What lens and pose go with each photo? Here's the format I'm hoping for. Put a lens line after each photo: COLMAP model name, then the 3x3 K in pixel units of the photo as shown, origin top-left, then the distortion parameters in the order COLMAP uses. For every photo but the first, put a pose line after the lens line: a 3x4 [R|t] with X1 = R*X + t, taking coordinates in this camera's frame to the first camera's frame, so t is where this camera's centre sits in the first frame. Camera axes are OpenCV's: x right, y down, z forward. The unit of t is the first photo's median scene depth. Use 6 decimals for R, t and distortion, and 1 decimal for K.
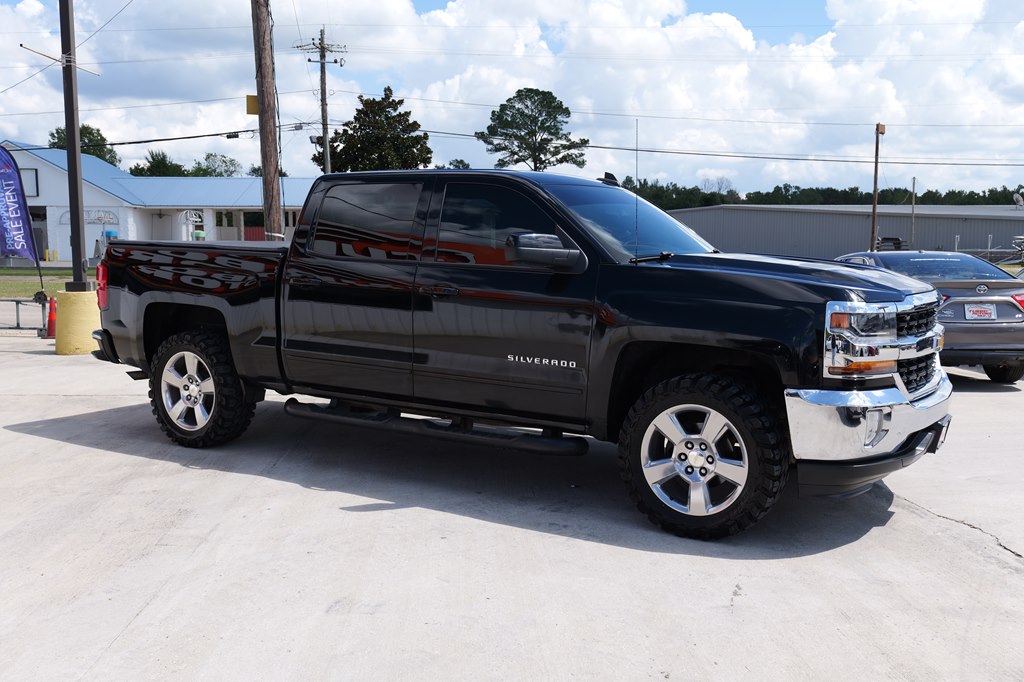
lens RADIAL K [[946.2, 0, 513.4], [0, 946.2, 340.3], [0, 0, 1]] dist [0.005308, -0.003895]
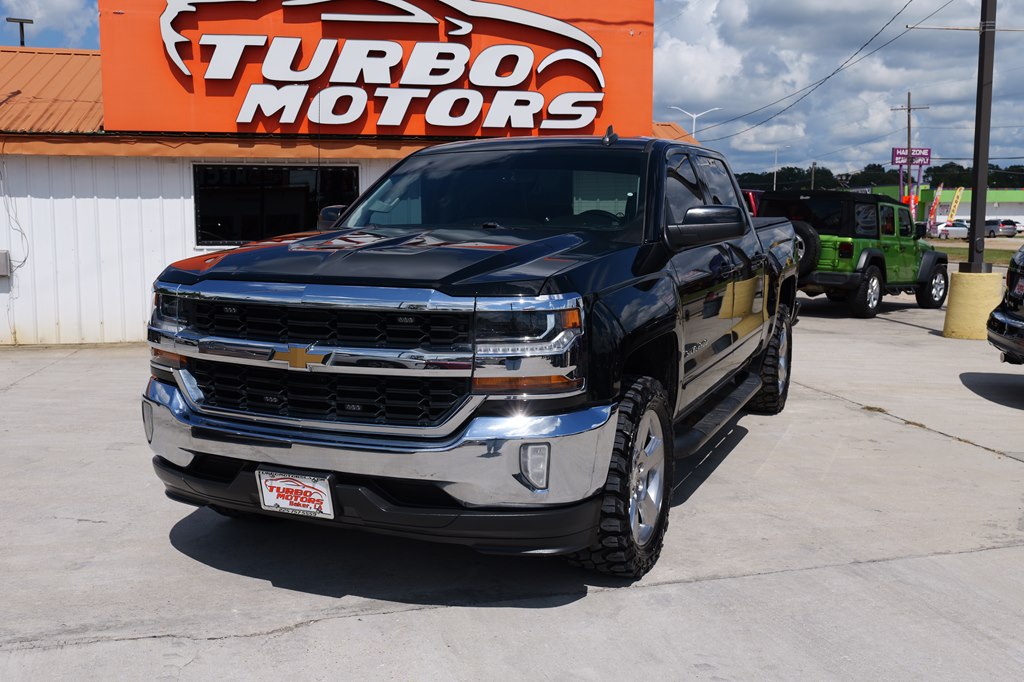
lens RADIAL K [[990.1, 0, 516.4], [0, 990.1, 337.0], [0, 0, 1]] dist [0.001970, 0.000688]
pose [[0.148555, 0.111128, -0.982640, 0.118458], [-0.101166, 0.990160, 0.096684, -0.009868], [0.983716, 0.085046, 0.158336, 0.105383]]
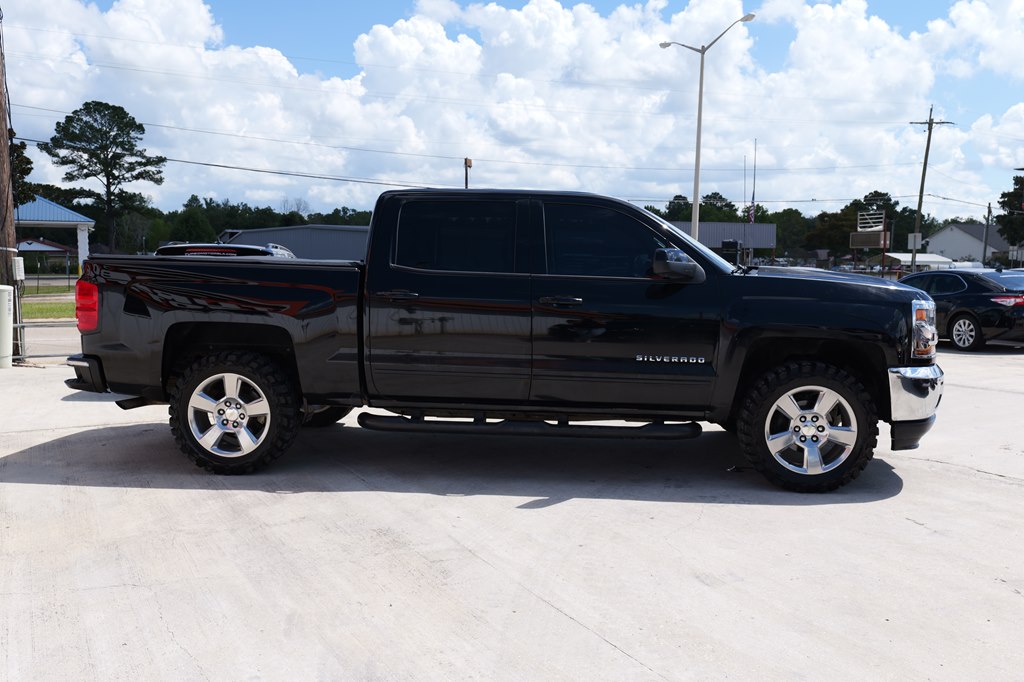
lens RADIAL K [[872.1, 0, 513.0], [0, 872.1, 344.5], [0, 0, 1]] dist [0.006278, 0.000378]
pose [[0.892483, -0.042807, 0.449046, -0.064568], [0.045422, 0.998956, 0.004952, -0.001041], [-0.448789, 0.015977, 0.893495, 0.013415]]
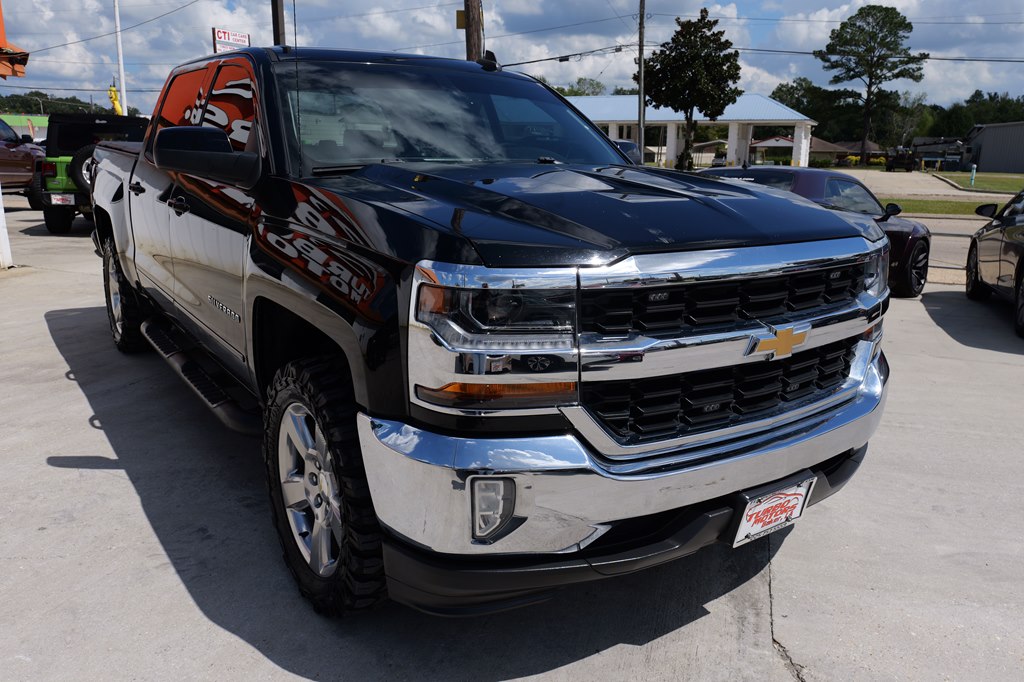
lens RADIAL K [[766.9, 0, 511.9], [0, 766.9, 338.5], [0, 0, 1]] dist [0.003474, -0.000354]
pose [[0.918599, 0.103187, -0.381482, 0.048125], [-0.051025, 0.988198, 0.144432, -0.005462], [0.391883, -0.113210, 0.913023, 0.056168]]
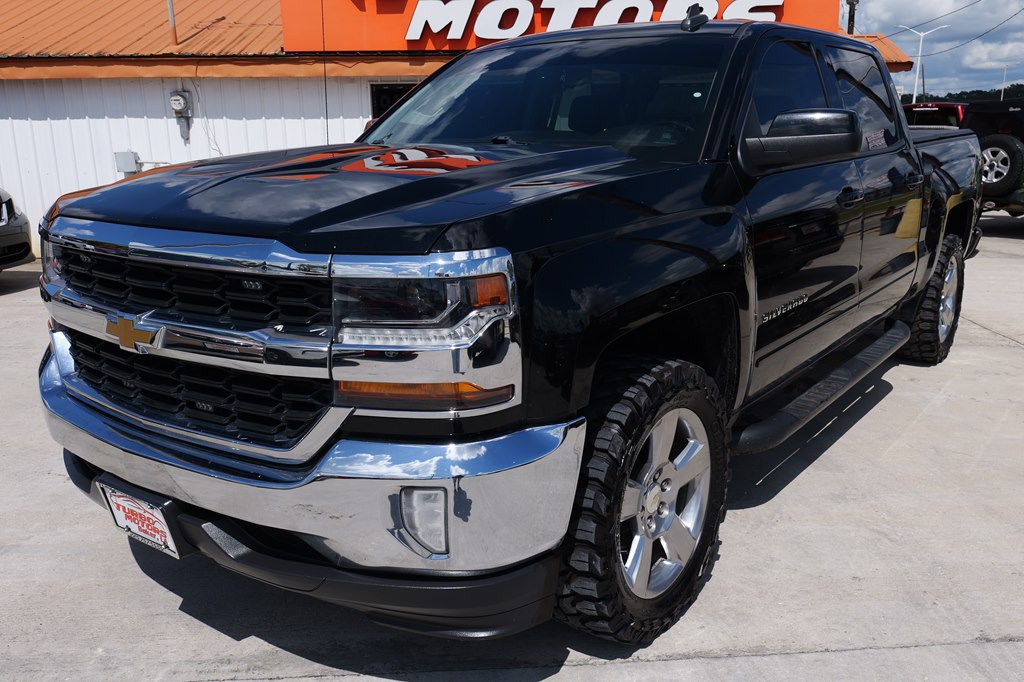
lens RADIAL K [[851.4, 0, 570.6], [0, 851.4, 347.3], [0, 0, 1]] dist [-0.000920, -0.001520]
pose [[-0.052393, 0.232446, -0.971197, 0.086767], [-0.095140, 0.966947, 0.236561, -0.011543], [0.994084, 0.104794, -0.028546, 0.125048]]
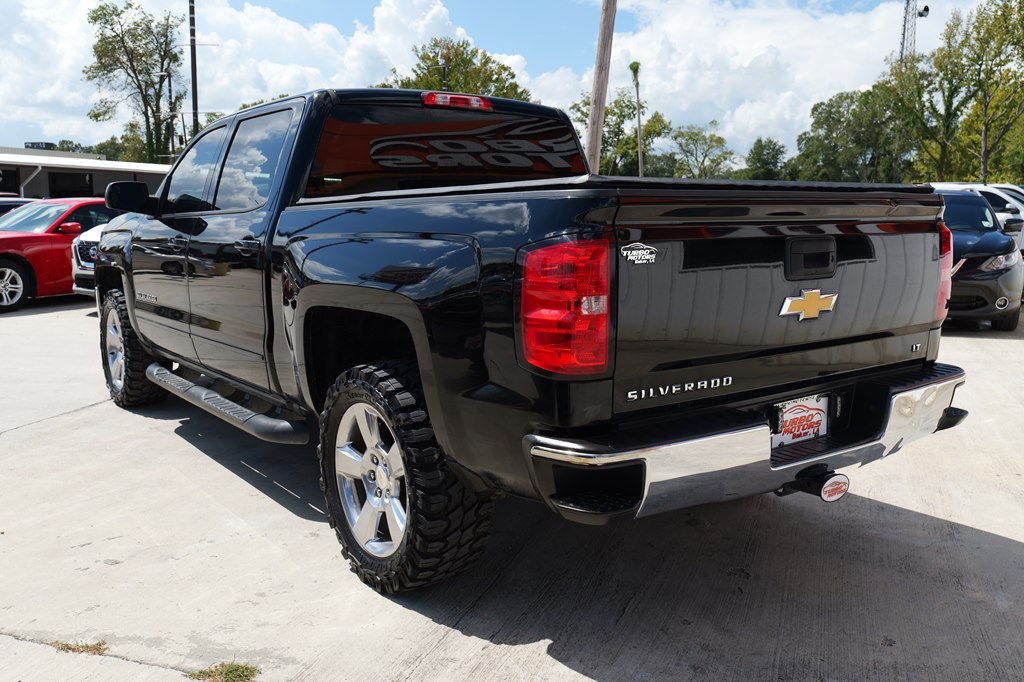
lens RADIAL K [[885.2, 0, 509.9], [0, 885.2, 339.6], [0, 0, 1]] dist [0.005335, -0.002334]
pose [[-0.922530, -0.065936, 0.380252, -0.058933], [0.030296, 0.969883, 0.241680, -0.021296], [-0.384735, 0.234477, -0.892748, 0.221553]]
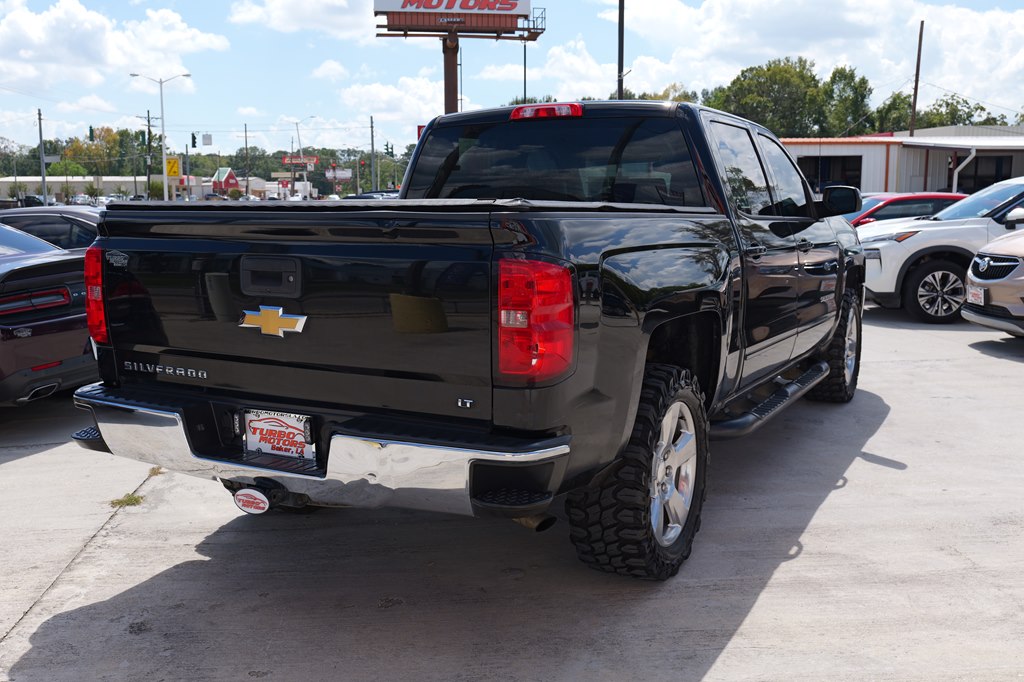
lens RADIAL K [[973.4, 0, 507.1], [0, 973.4, 342.6], [0, 0, 1]] dist [0.004751, -0.000340]
pose [[-0.045706, -0.153746, 0.987053, -0.119466], [0.105664, 0.981798, 0.157821, -0.016191], [-0.993351, 0.111509, -0.028629, 0.148946]]
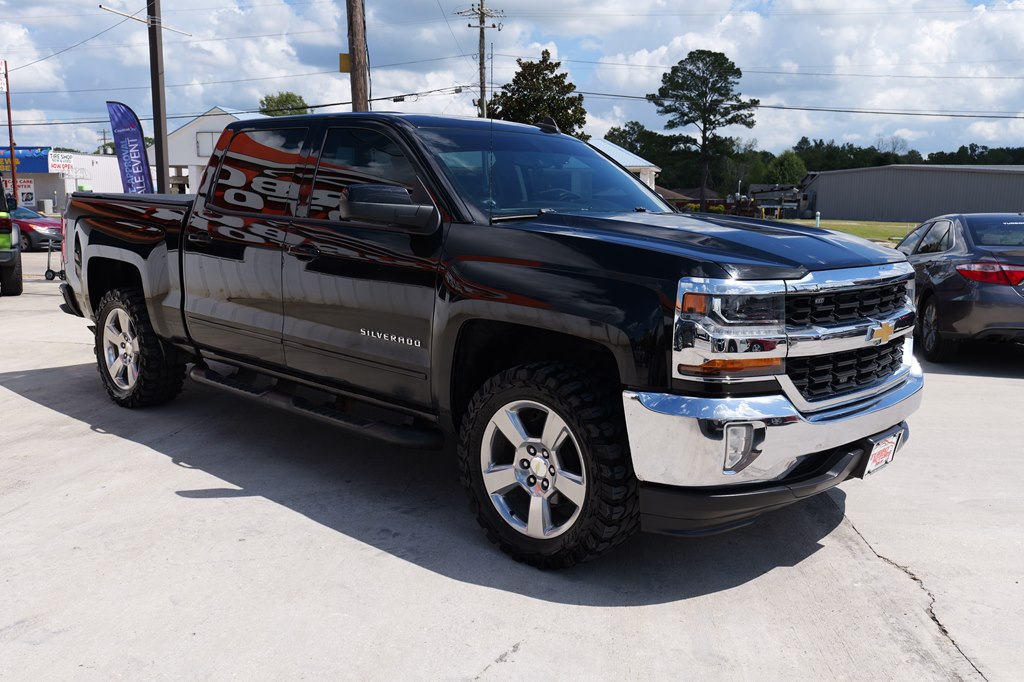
lens RADIAL K [[885.2, 0, 509.9], [0, 885.2, 339.6], [0, 0, 1]] dist [0.005335, -0.002334]
pose [[0.981035, 0.038171, -0.190036, 0.029646], [-0.028205, 0.998095, 0.054878, -0.002347], [0.191769, -0.048477, 0.980242, 0.025125]]
